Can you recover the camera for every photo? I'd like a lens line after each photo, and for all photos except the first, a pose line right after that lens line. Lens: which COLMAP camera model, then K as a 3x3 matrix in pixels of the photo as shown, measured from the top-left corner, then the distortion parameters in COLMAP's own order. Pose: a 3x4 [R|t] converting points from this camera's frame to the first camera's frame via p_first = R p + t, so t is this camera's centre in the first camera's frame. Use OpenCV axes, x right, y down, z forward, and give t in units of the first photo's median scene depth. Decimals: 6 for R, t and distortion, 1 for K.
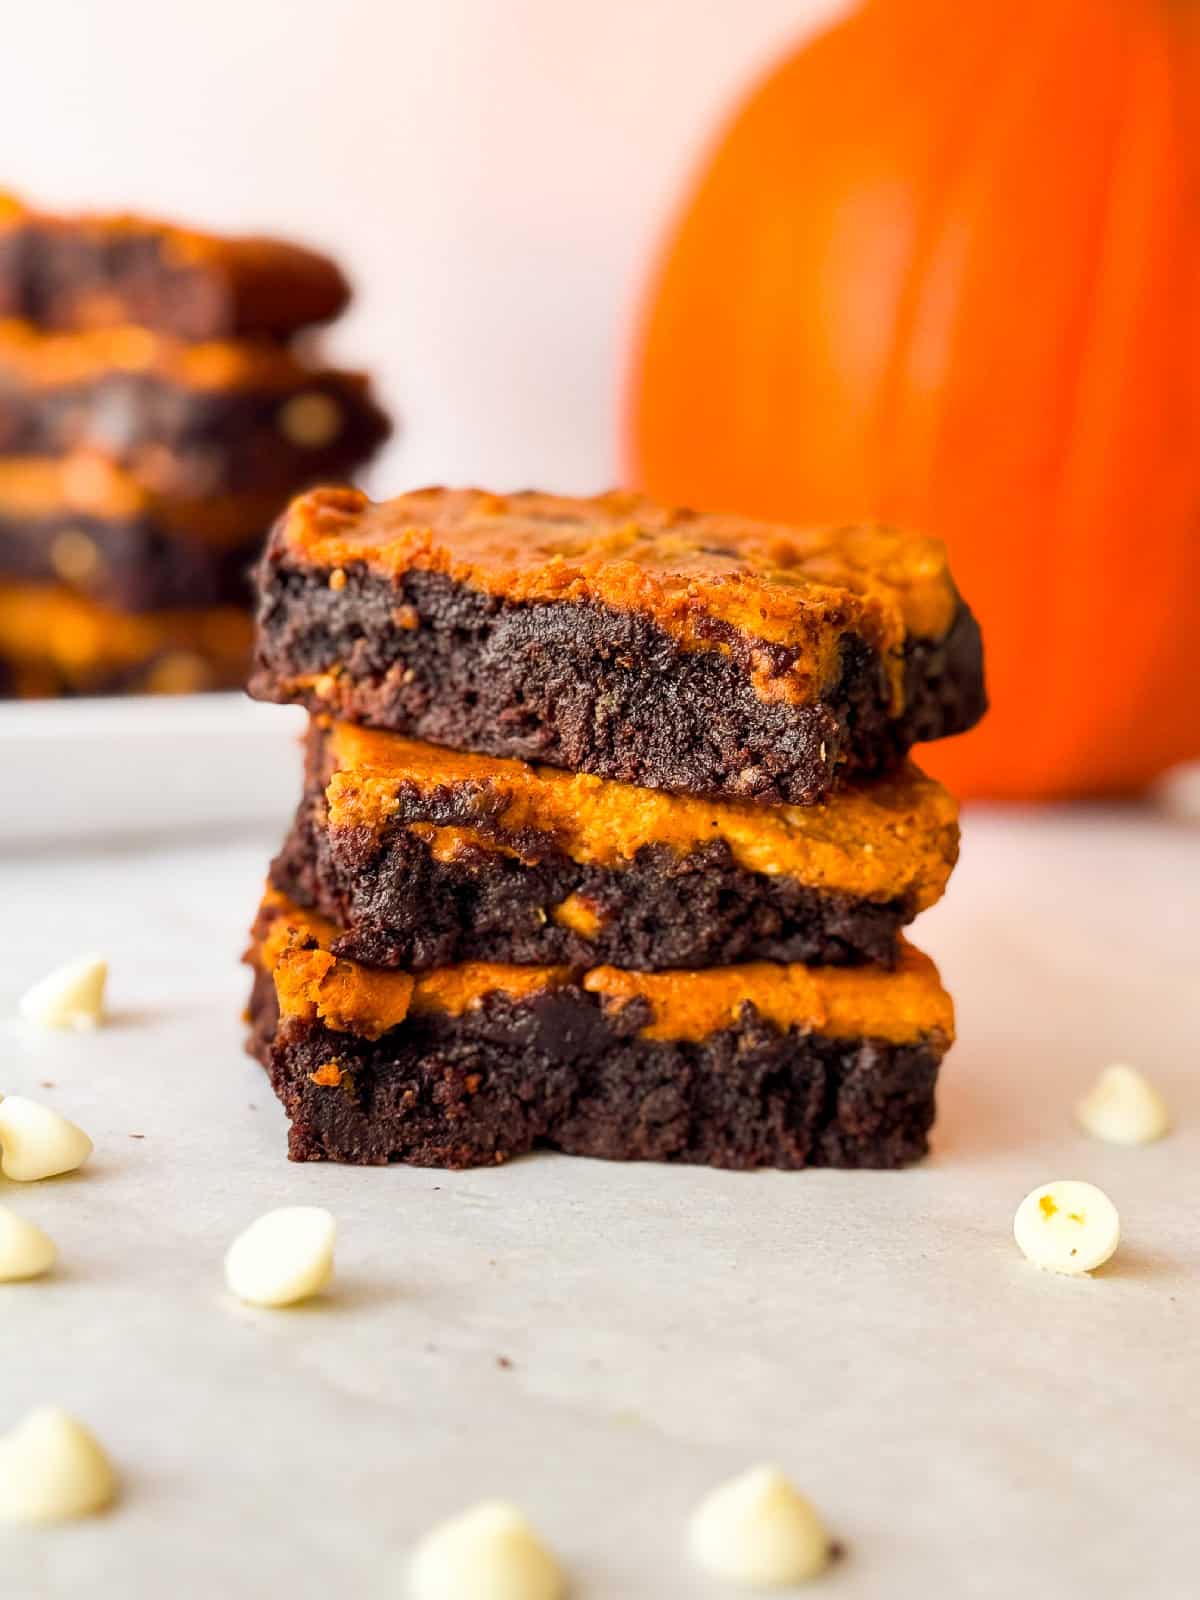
lens RADIAL K [[2177.4, 0, 590.6], [0, 2177.4, 836.6], [0, 0, 1]] dist [0.141045, 0.000000]
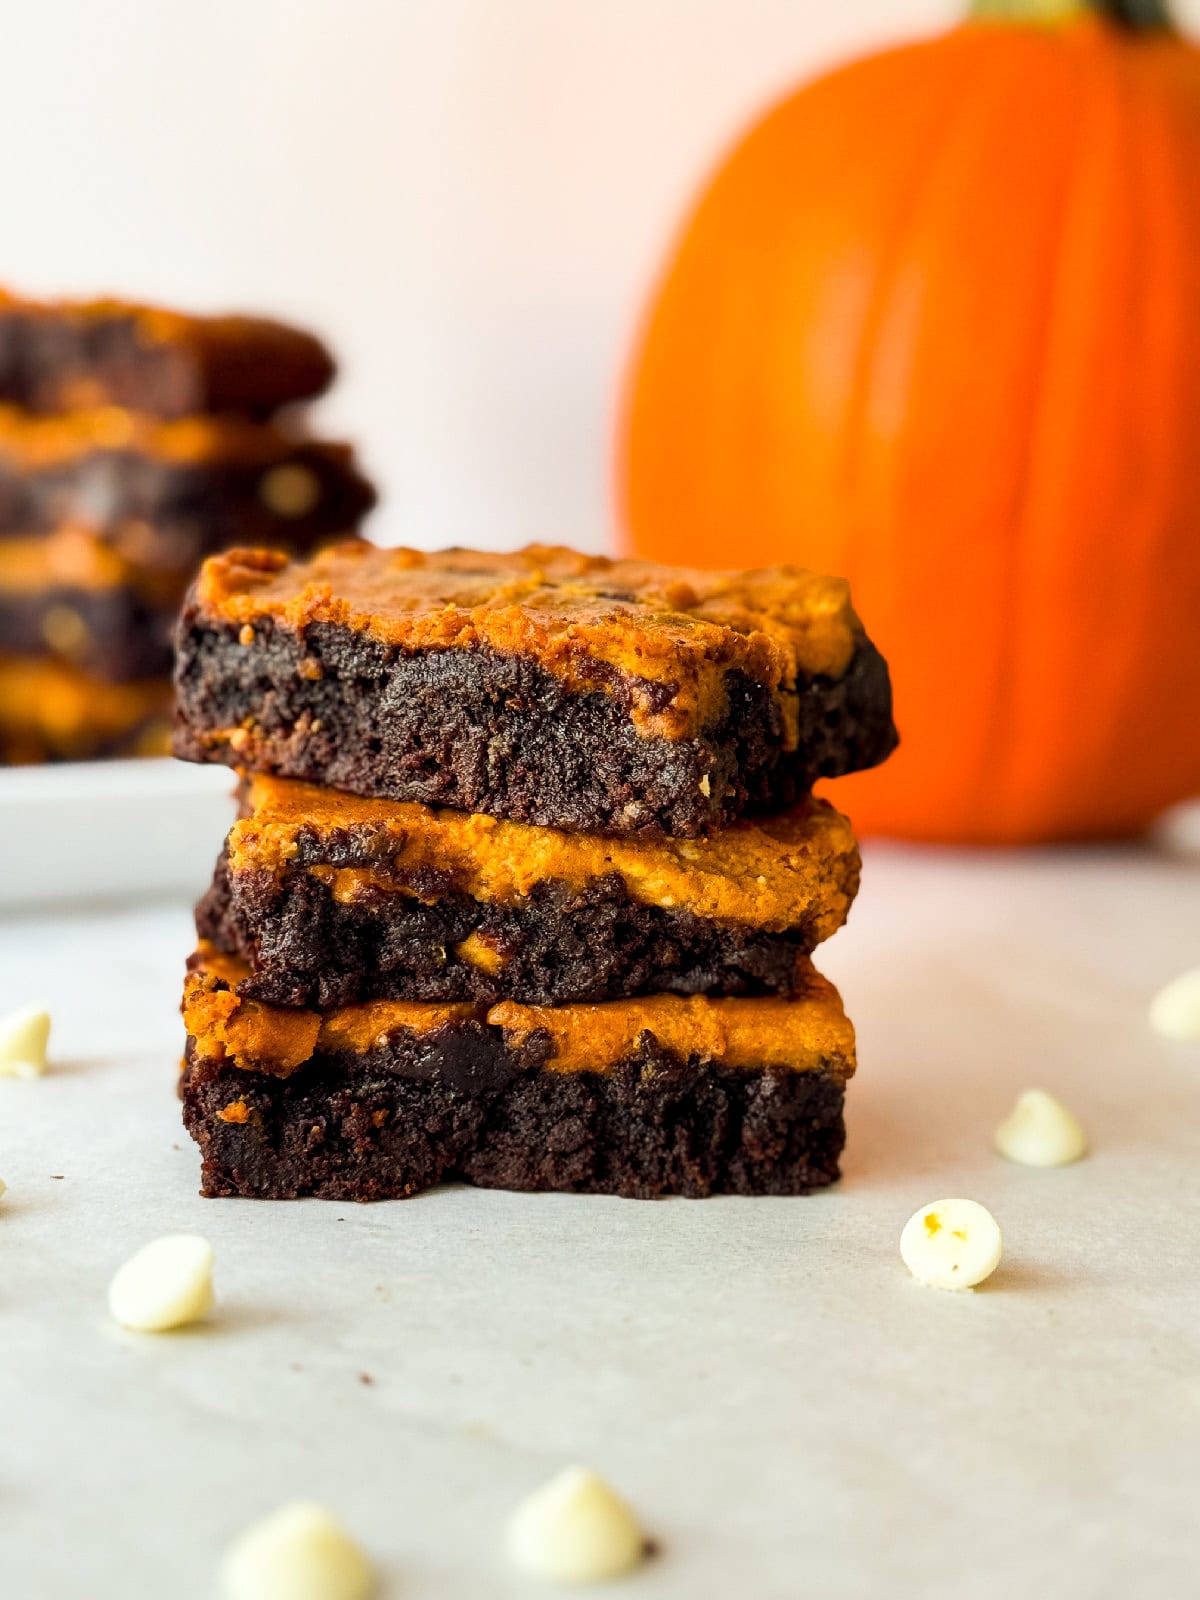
lens RADIAL K [[2177.4, 0, 575.6], [0, 2177.4, 853.4], [0, 0, 1]] dist [0.141045, 0.000000]
pose [[0.998135, -0.027820, -0.054330, 0.096391], [0.026464, 0.999324, -0.025526, 0.016981], [0.055003, 0.024041, 0.998197, -0.024794]]
